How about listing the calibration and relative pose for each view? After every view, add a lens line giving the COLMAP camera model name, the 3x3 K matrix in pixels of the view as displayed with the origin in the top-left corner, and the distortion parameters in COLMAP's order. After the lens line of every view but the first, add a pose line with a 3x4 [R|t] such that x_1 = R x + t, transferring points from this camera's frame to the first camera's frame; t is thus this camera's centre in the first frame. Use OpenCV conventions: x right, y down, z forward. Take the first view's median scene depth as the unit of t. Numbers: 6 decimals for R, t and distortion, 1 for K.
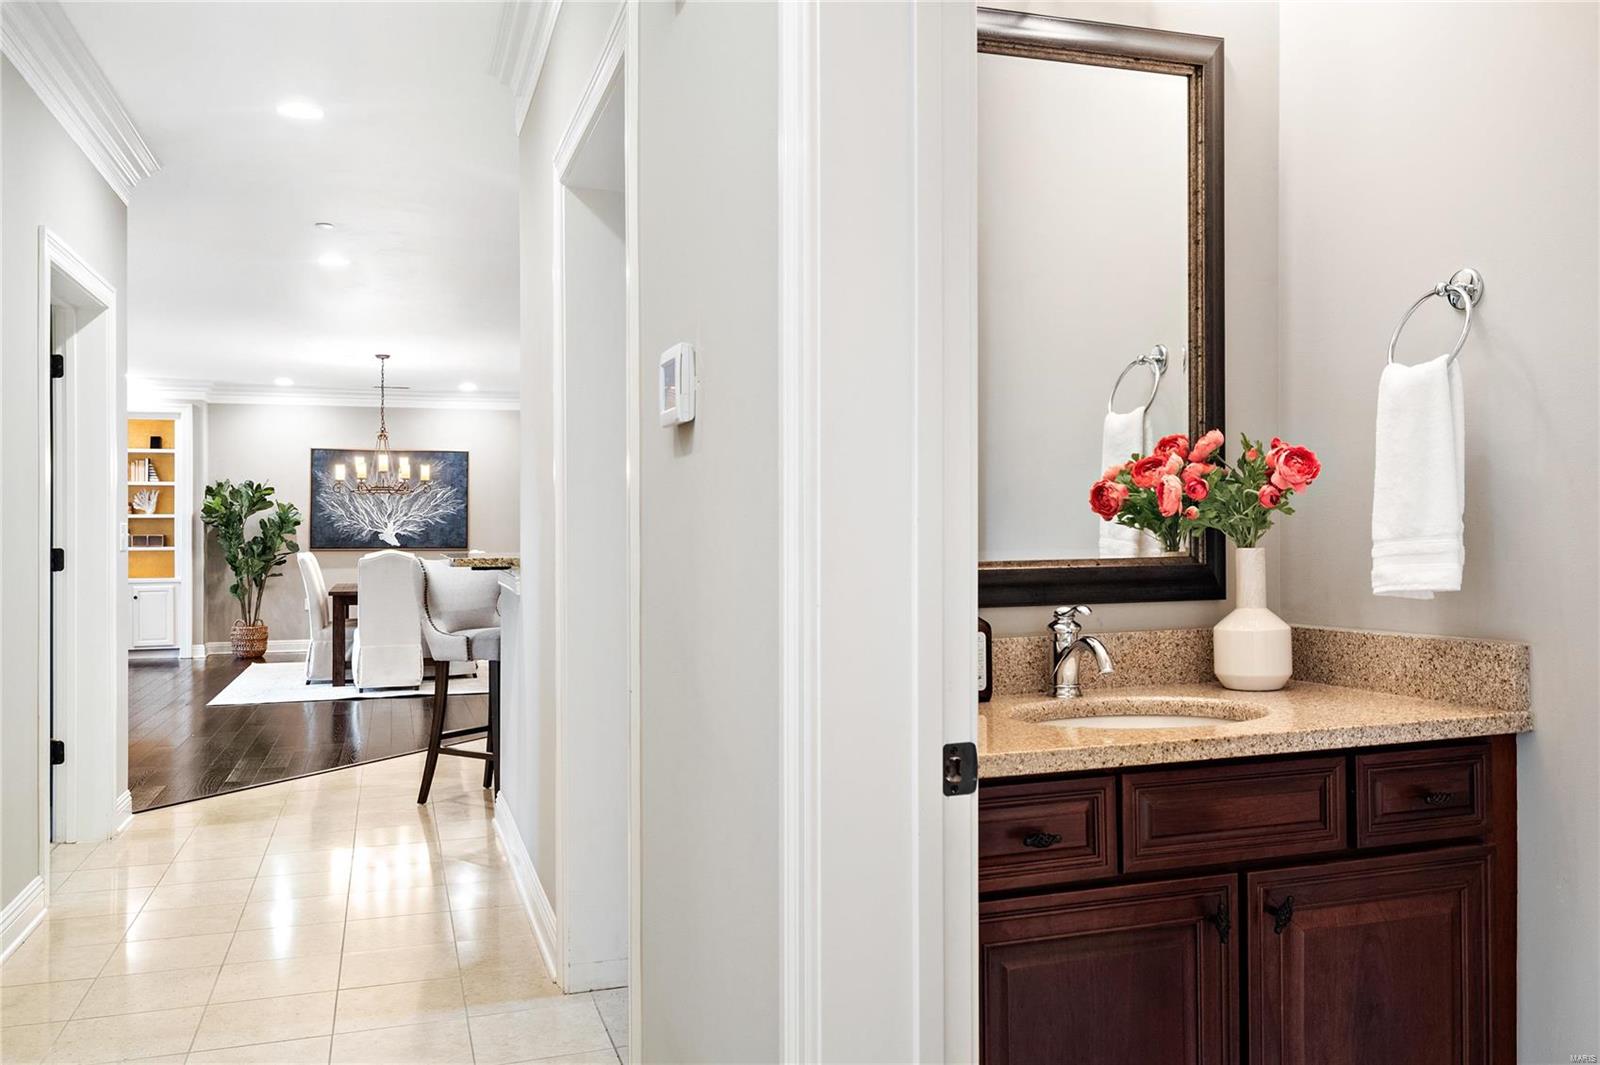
lens RADIAL K [[1247.6, 0, 800.0], [0, 1247.6, 532.5], [0, 0, 1]] dist [-0.000040, 0.002036]
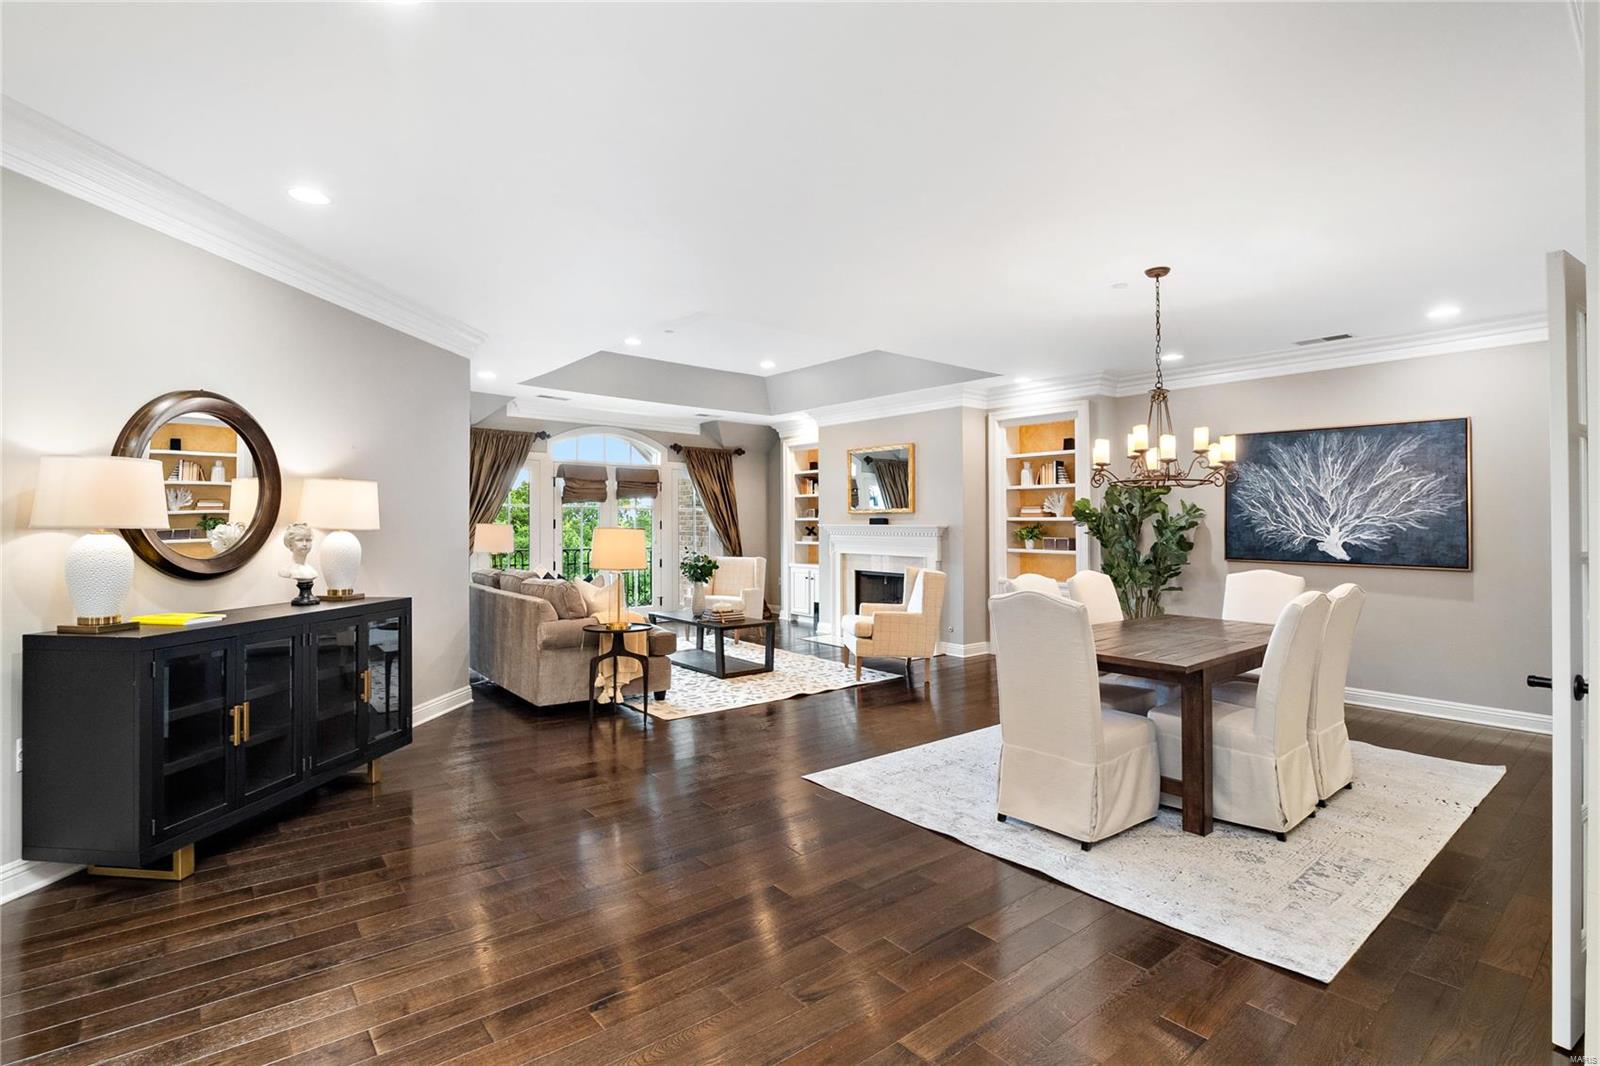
lens RADIAL K [[757.1, 0, 801.8], [0, 757.1, 519.5], [0, 0, 1]] dist [-0.003742, -0.001061]
pose [[0.360635, 0.002018, -0.932705, -0.031620], [-0.005082, 0.999987, 0.000198, -0.011261], [0.932693, 0.004669, 0.360641, 0.562978]]
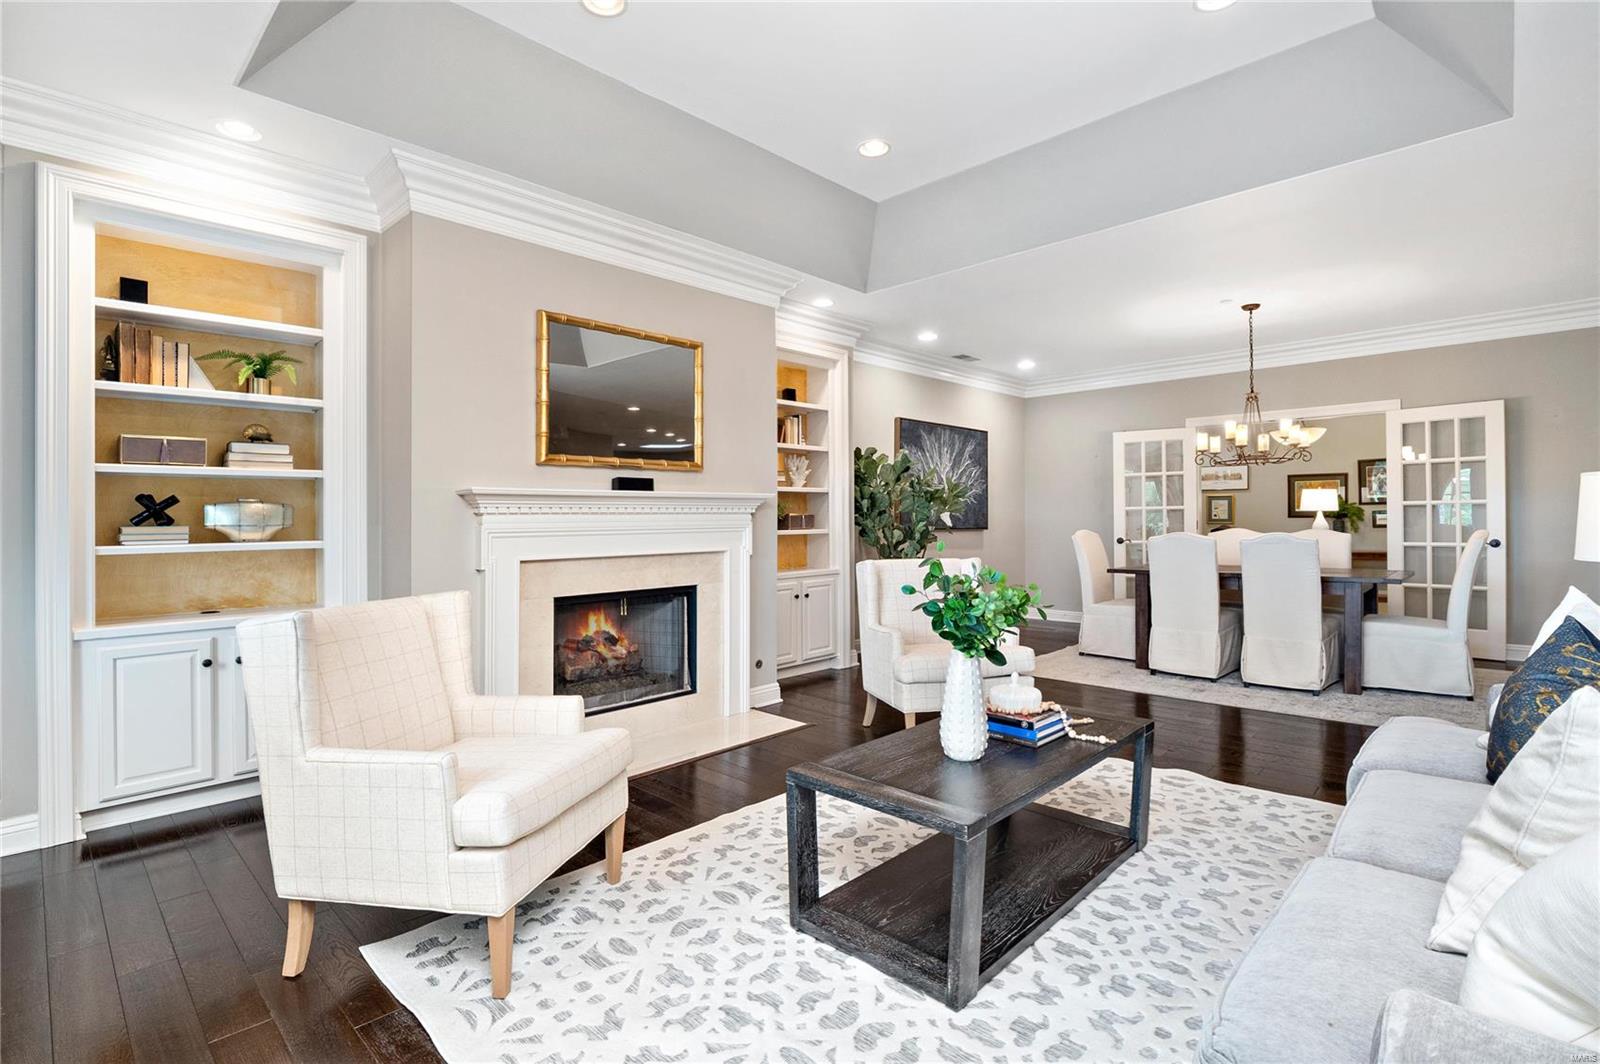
lens RADIAL K [[755.6, 0, 791.2], [0, 755.6, 525.0], [0, 0, 1]] dist [-0.017790, 0.000972]
pose [[0.887060, -0.007980, 0.461586, -0.705070], [0.005523, 0.999962, 0.006675, 0.005055], [-0.461622, -0.003372, 0.887070, 0.556267]]
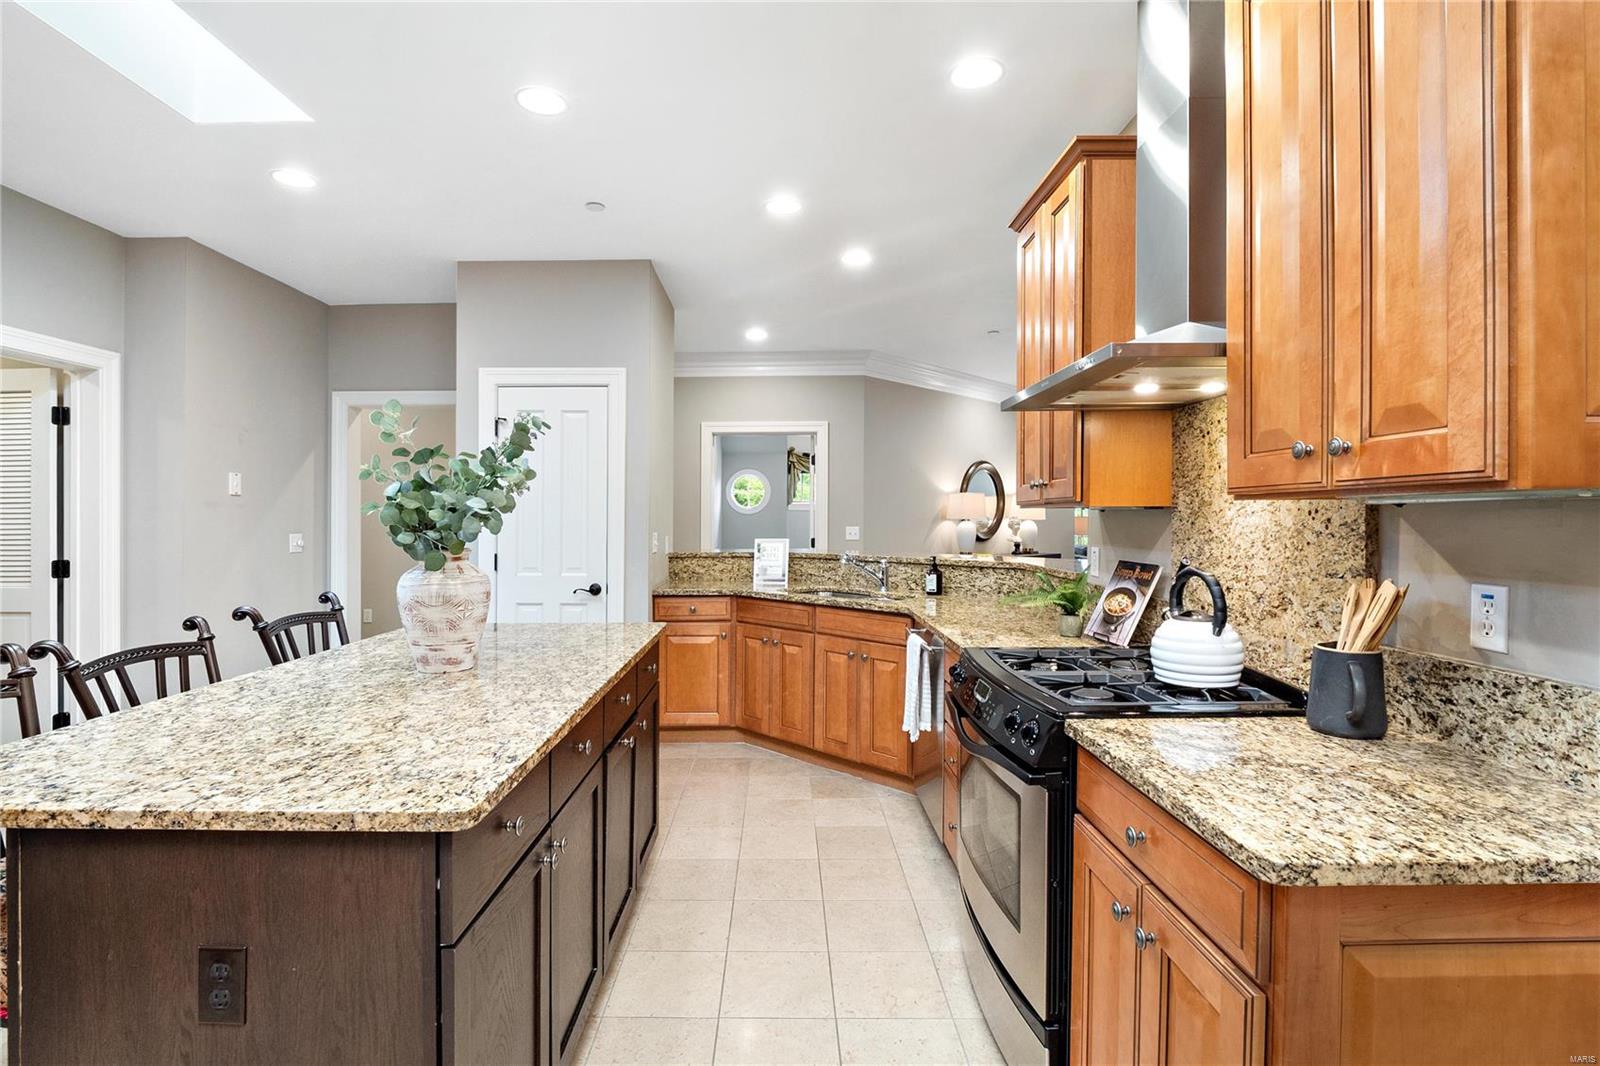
lens RADIAL K [[755.6, 0, 791.2], [0, 755.6, 526.0], [0, 0, 1]] dist [-0.017790, 0.000972]
pose [[-0.314423, 0.020143, -0.949069, 0.286788], [0.006398, 0.999797, 0.019100, -0.014426], [0.949262, -0.000067, -0.314488, 0.508744]]
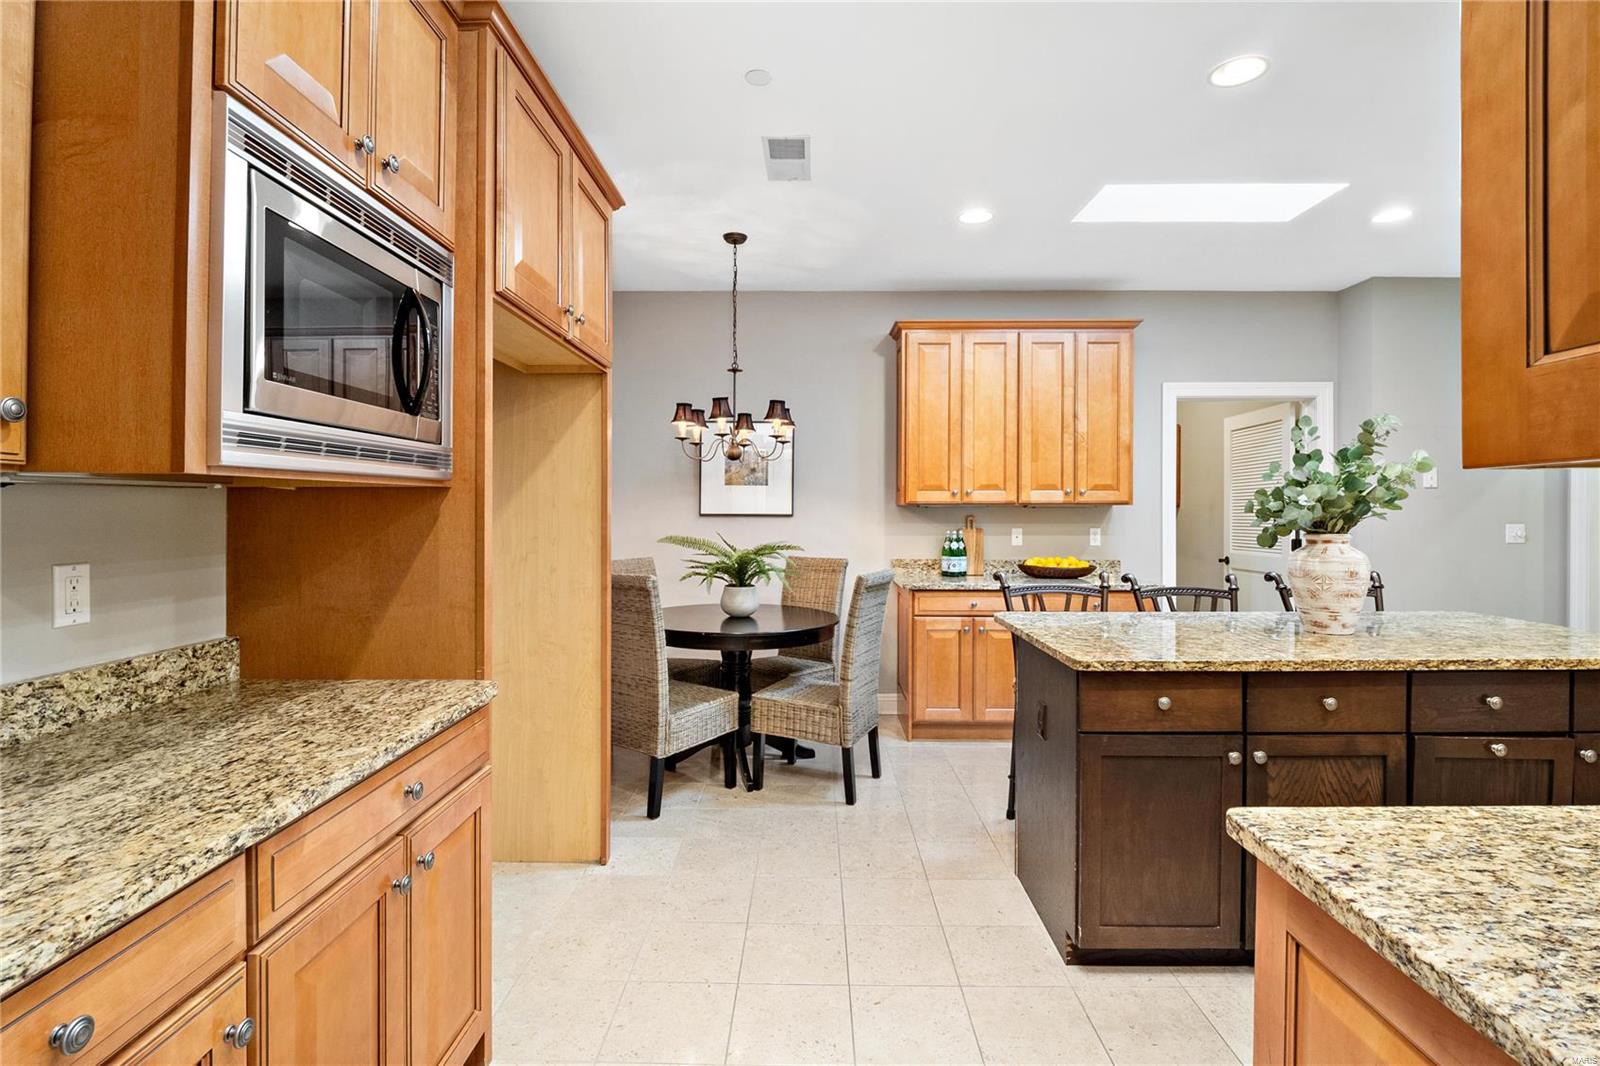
lens RADIAL K [[761.0, 0, 806.7], [0, 761.0, 513.5], [0, 0, 1]] dist [-0.009113, -0.000191]
pose [[-0.948107, 0.009805, 0.317800, 0.225159], [0.010152, 0.999948, -0.000562, -0.013583], [-0.317789, 0.002694, -0.948158, 0.617382]]
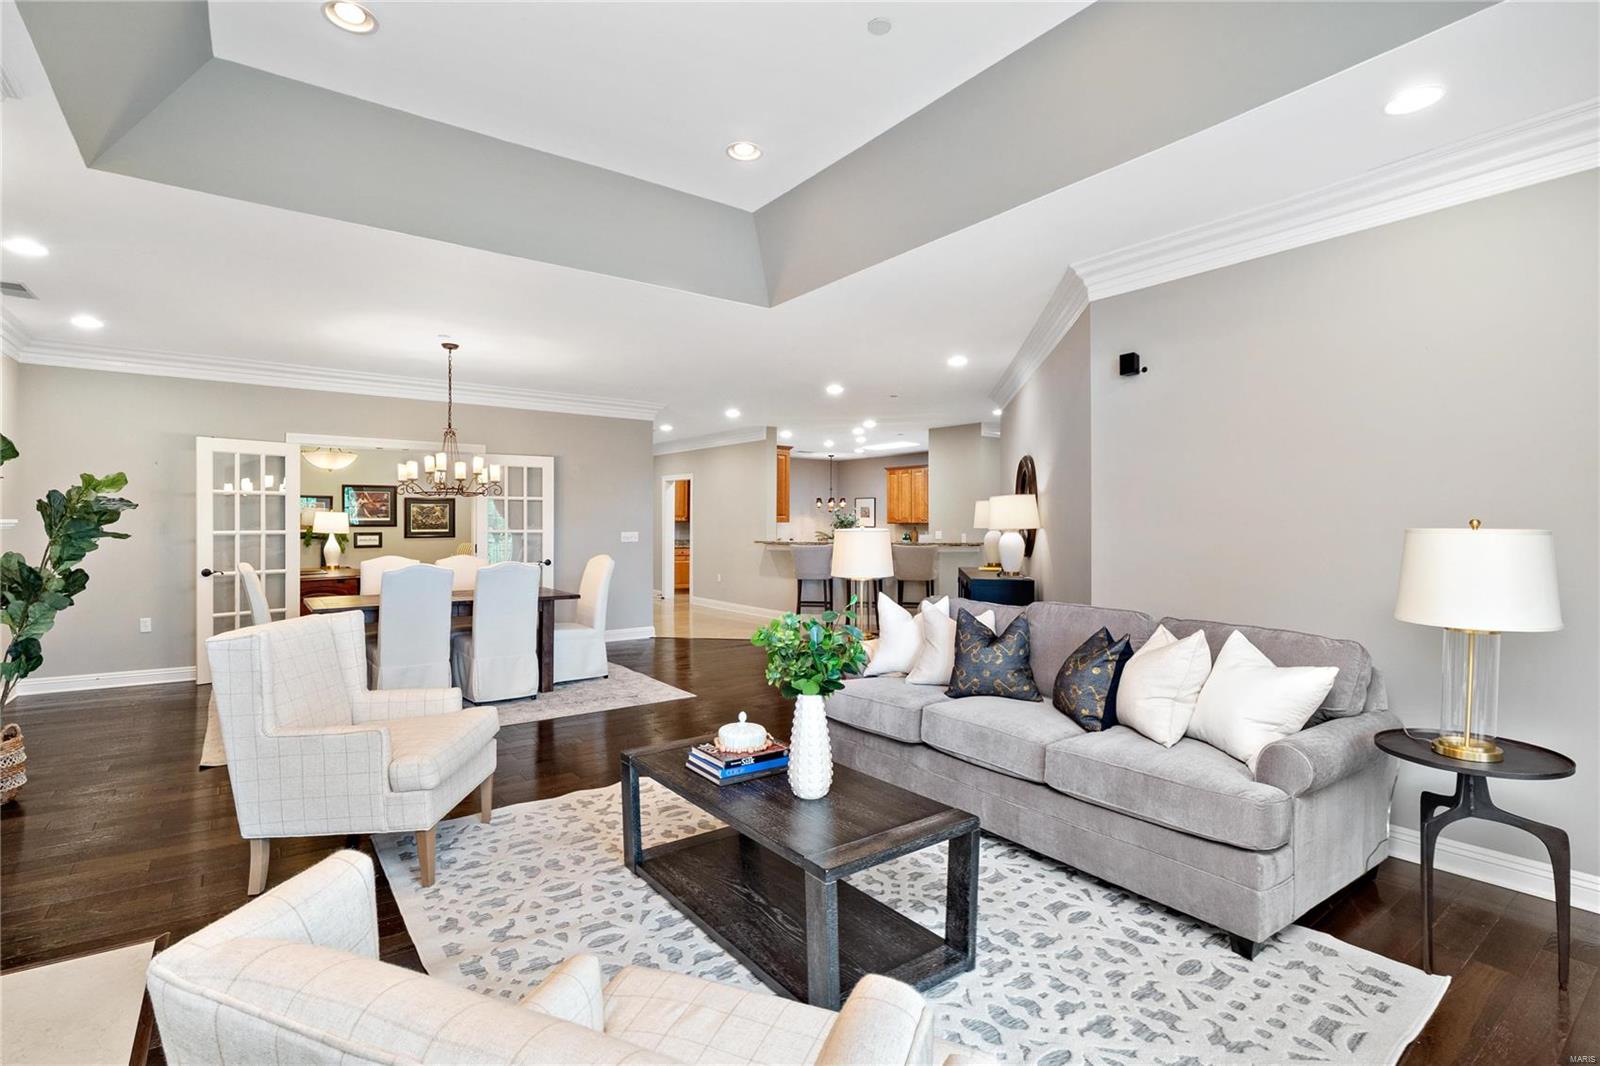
lens RADIAL K [[759.5, 0, 796.0], [0, 759.5, 542.3], [0, 0, 1]] dist [-0.000625, 0.000216]
pose [[-0.310348, -0.016176, 0.950485, -0.771684], [-0.005262, 0.999869, 0.015298, -0.005704], [-0.950608, -0.000254, -0.310393, 0.759769]]
